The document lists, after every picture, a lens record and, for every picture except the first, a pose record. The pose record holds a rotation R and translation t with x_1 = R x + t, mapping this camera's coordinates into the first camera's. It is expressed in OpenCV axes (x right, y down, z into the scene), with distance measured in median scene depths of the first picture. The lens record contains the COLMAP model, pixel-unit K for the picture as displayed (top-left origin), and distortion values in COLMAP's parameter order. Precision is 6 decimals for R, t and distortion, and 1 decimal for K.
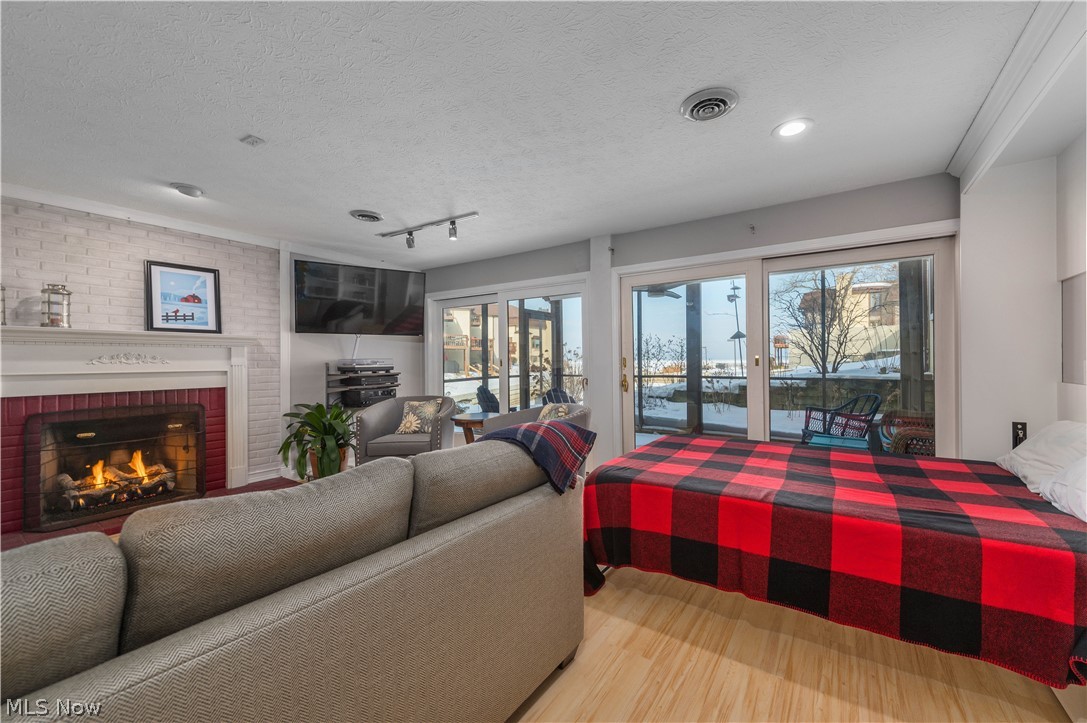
lens RADIAL K [[427.0, 0, 557.8], [0, 427.0, 361.1], [0, 0, 1]] dist [0.016256, -0.004694]
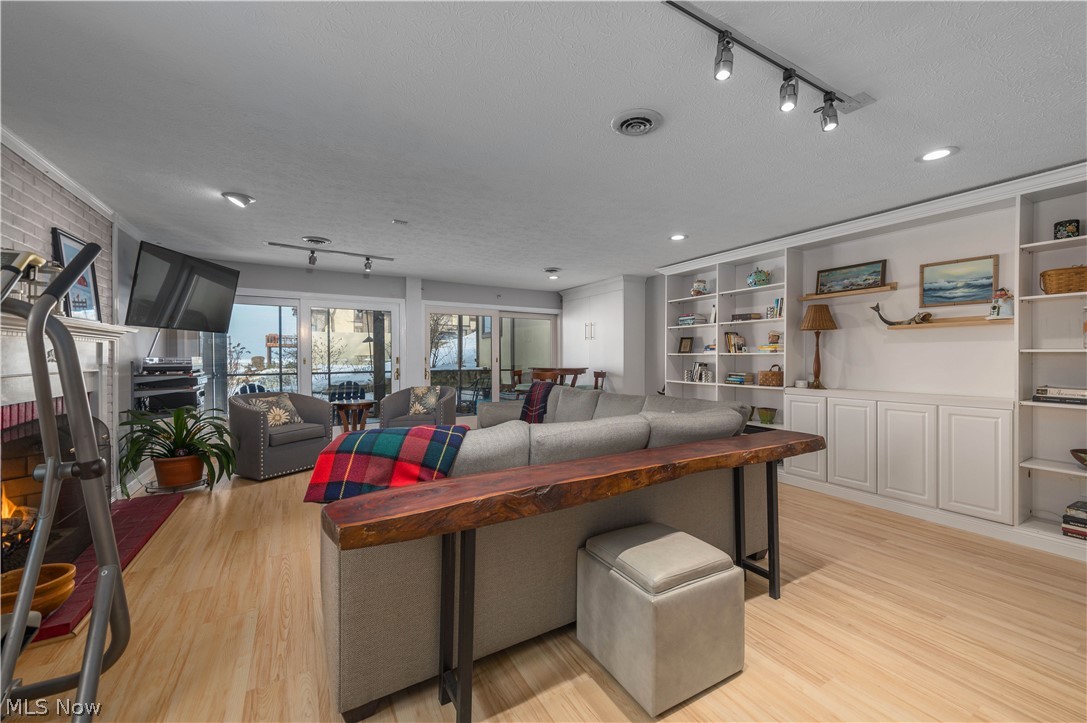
lens RADIAL K [[427.0, 0, 557.8], [0, 427.0, 361.1], [0, 0, 1]] dist [0.016256, -0.004694]
pose [[0.428950, -0.002289, 0.903325, -1.174699], [0.001765, 0.999997, 0.001696, 0.004149], [-0.903326, 0.000867, 0.428953, -0.136144]]
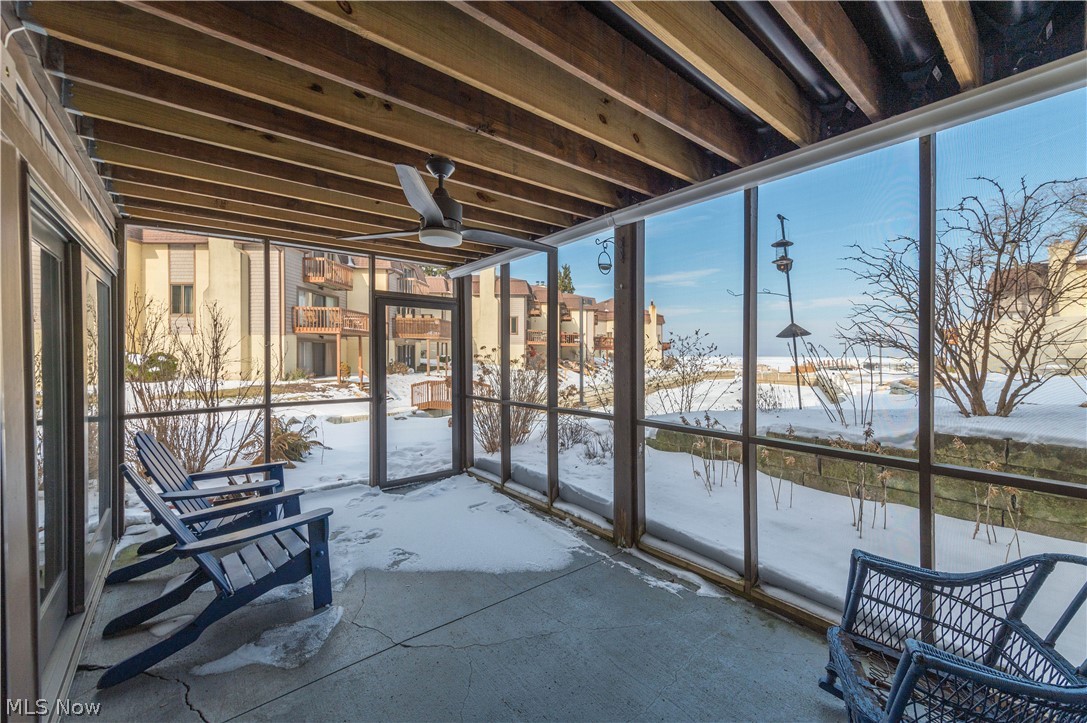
lens RADIAL K [[427.0, 0, 557.8], [0, 427.0, 361.1], [0, 0, 1]] dist [0.016256, -0.004694]
pose [[0.962645, 0.012825, -0.270463, 0.680630], [-0.009393, 0.999858, 0.013979, -0.065114], [0.270604, -0.010916, 0.962629, 0.941640]]
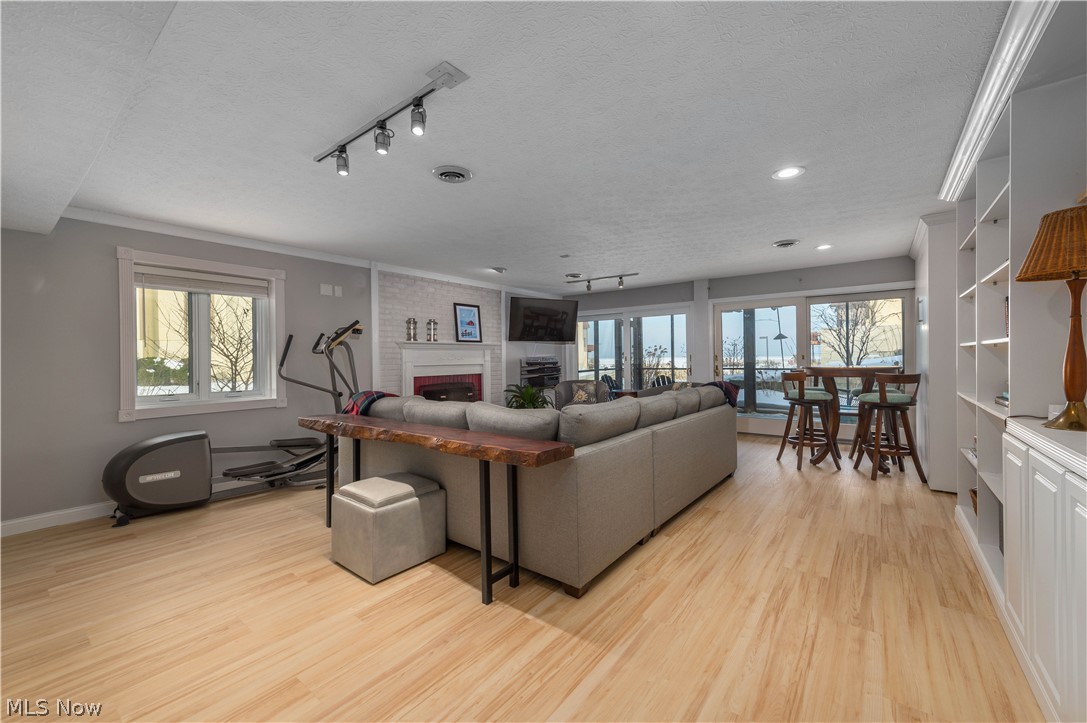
lens RADIAL K [[427.0, 0, 557.8], [0, 427.0, 361.1], [0, 0, 1]] dist [0.016256, -0.004694]
pose [[0.998441, -0.006495, -0.055446, -0.389018], [0.006700, 0.999971, 0.003503, 0.006915], [0.055421, -0.003869, 0.998456, -0.714113]]
